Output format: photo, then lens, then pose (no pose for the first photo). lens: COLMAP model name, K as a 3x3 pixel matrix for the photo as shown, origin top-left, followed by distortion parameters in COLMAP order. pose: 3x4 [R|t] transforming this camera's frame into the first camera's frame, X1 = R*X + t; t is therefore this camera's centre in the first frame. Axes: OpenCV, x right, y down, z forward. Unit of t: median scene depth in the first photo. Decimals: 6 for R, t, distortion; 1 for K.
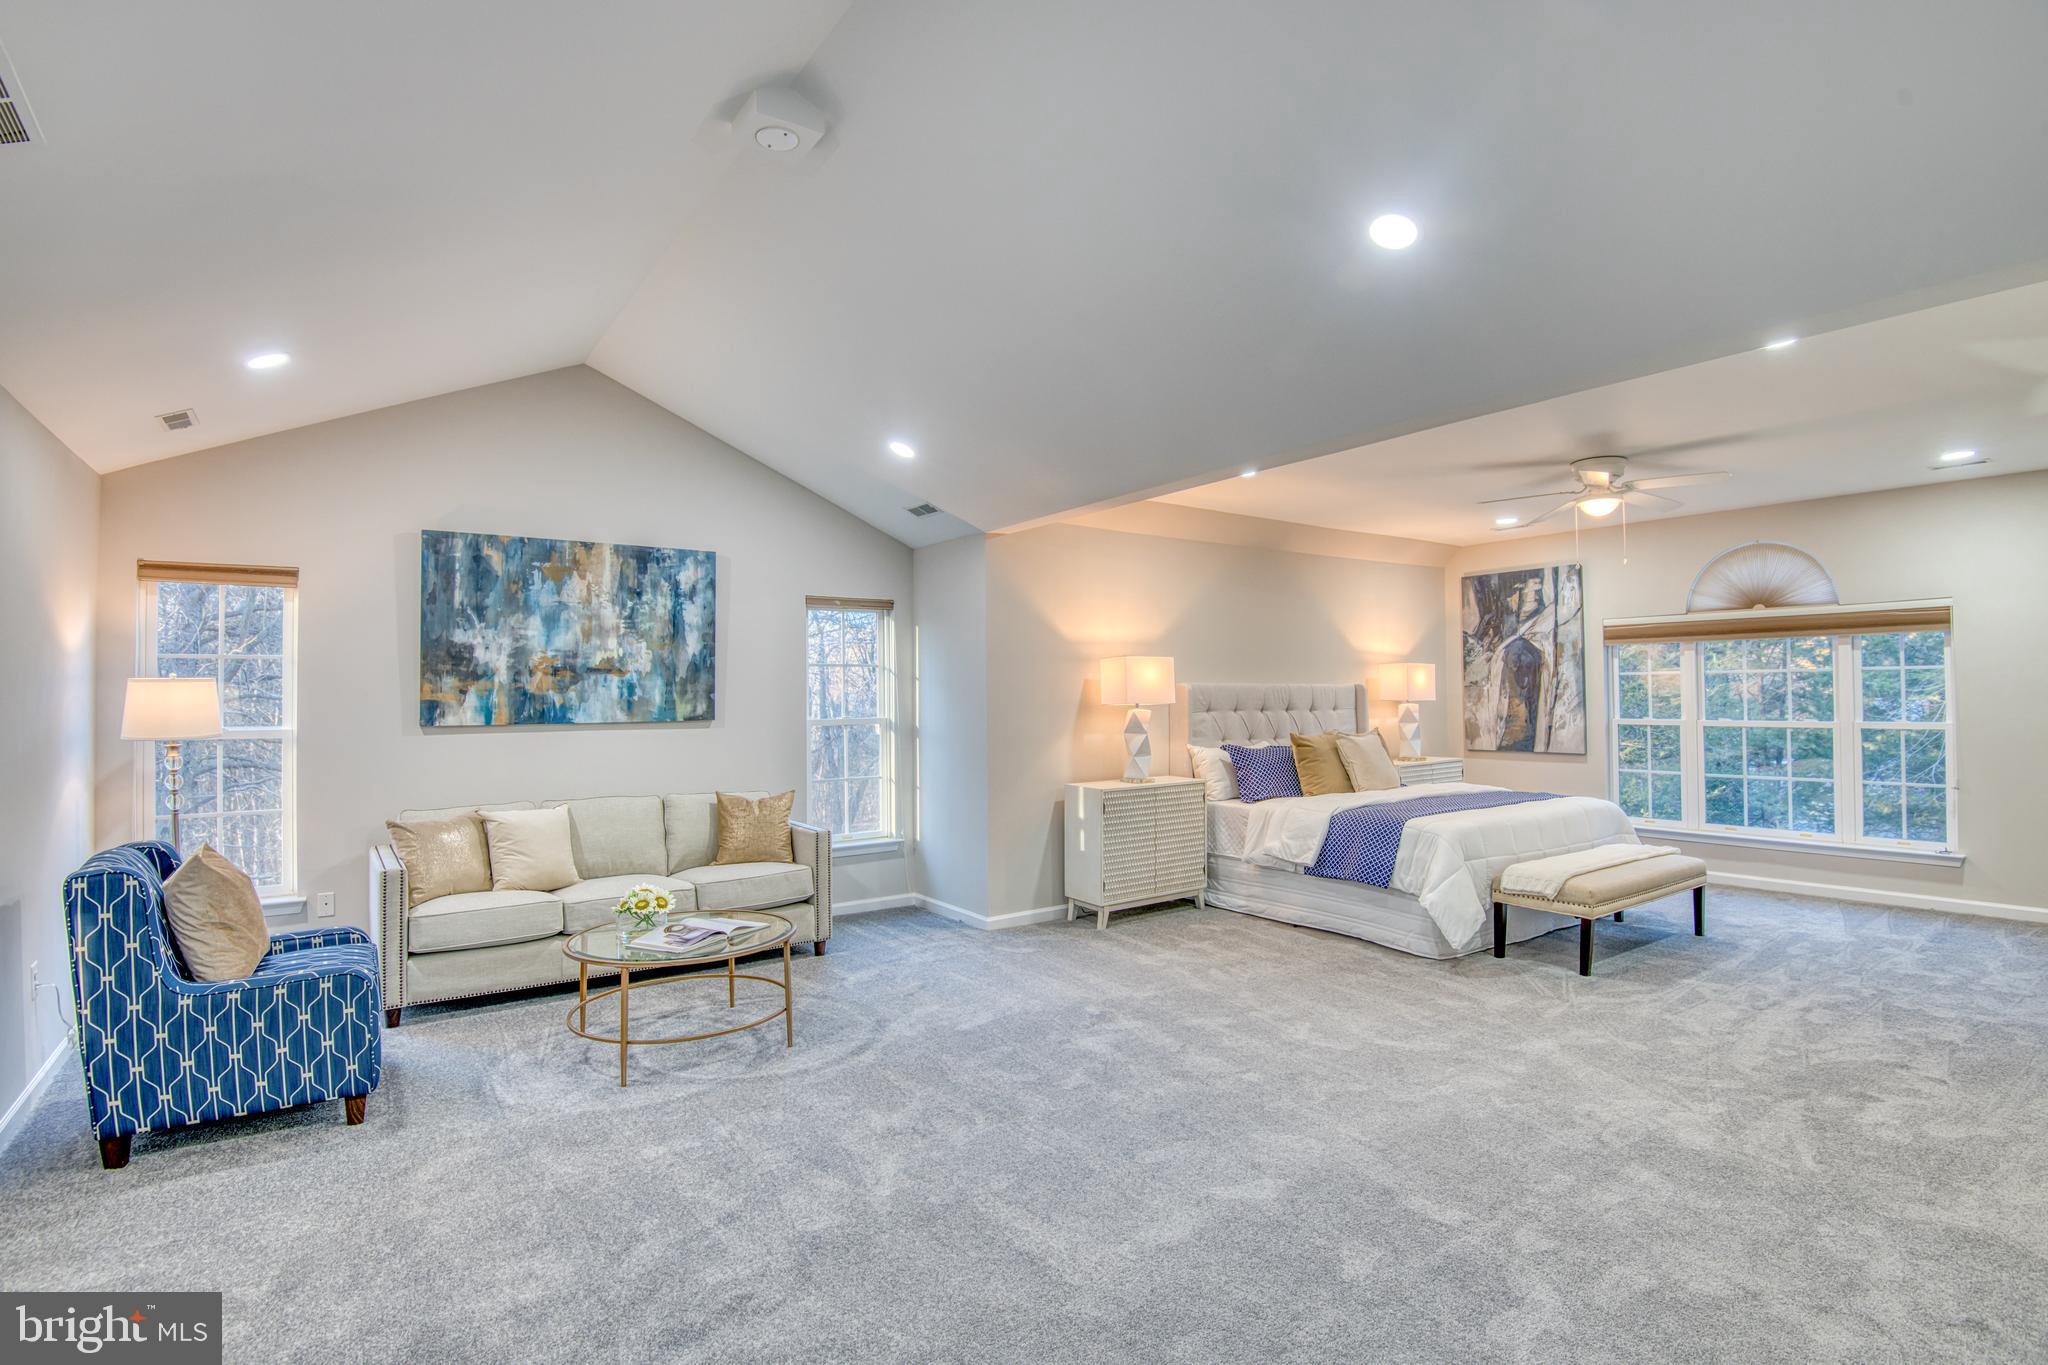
lens RADIAL K [[960.7, 0, 986.6], [0, 960.7, 674.7], [0, 0, 1]] dist [-0.023484, -0.011460]
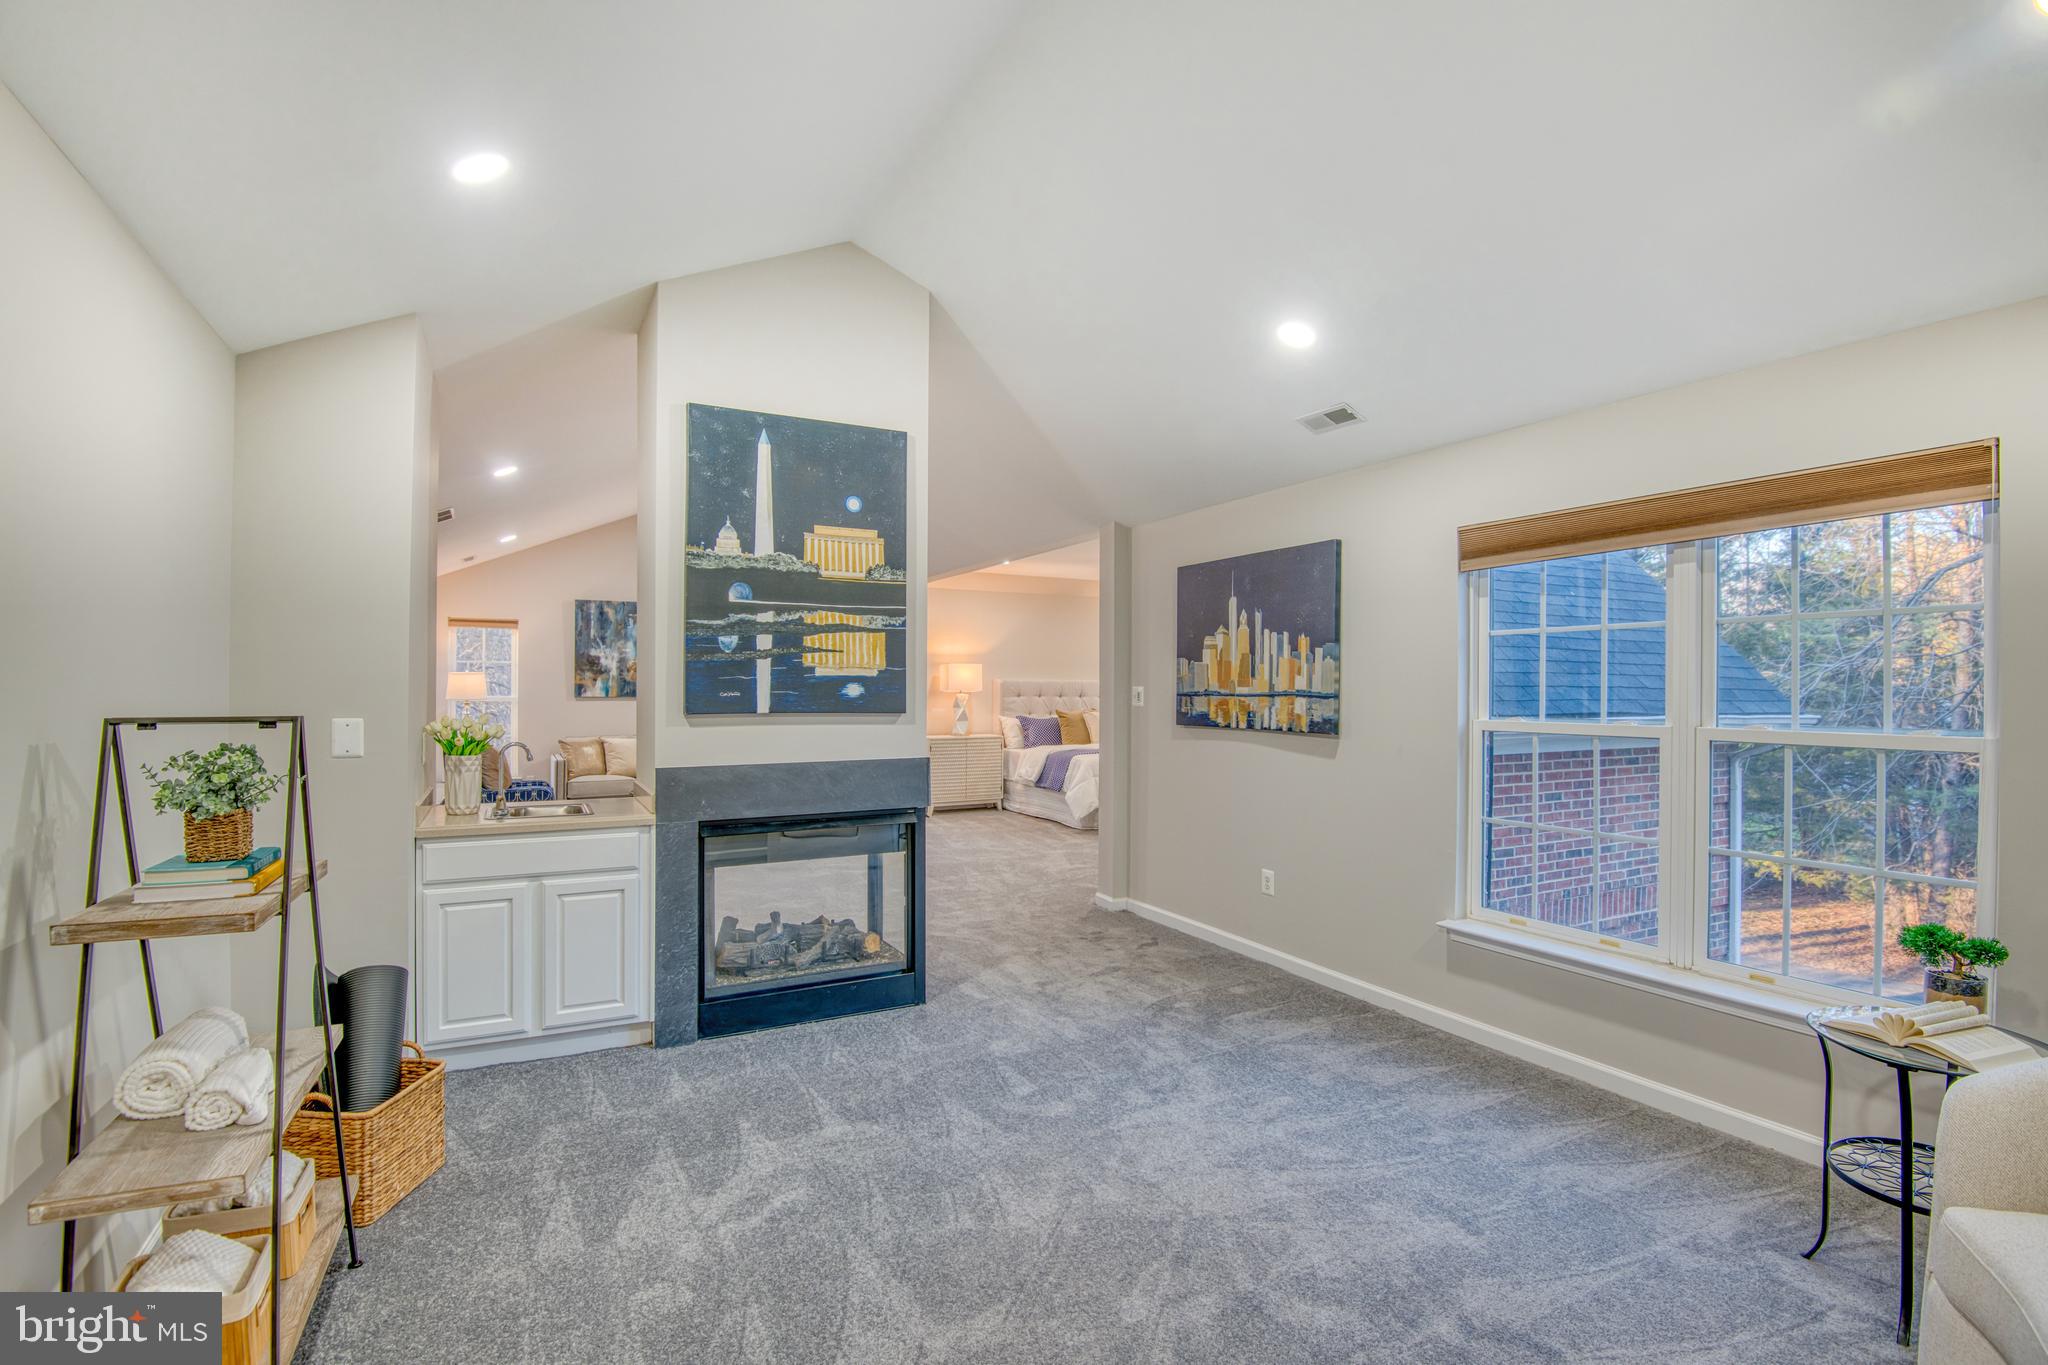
lens RADIAL K [[960.7, 0, 1012.2], [0, 960.7, 684.4], [0, 0, 1]] dist [-0.023484, -0.011460]
pose [[0.991700, 0.014816, -0.127717, 0.553870], [-0.011529, 0.999584, 0.026432, -0.034197], [0.128056, -0.024740, 0.991458, -0.845547]]
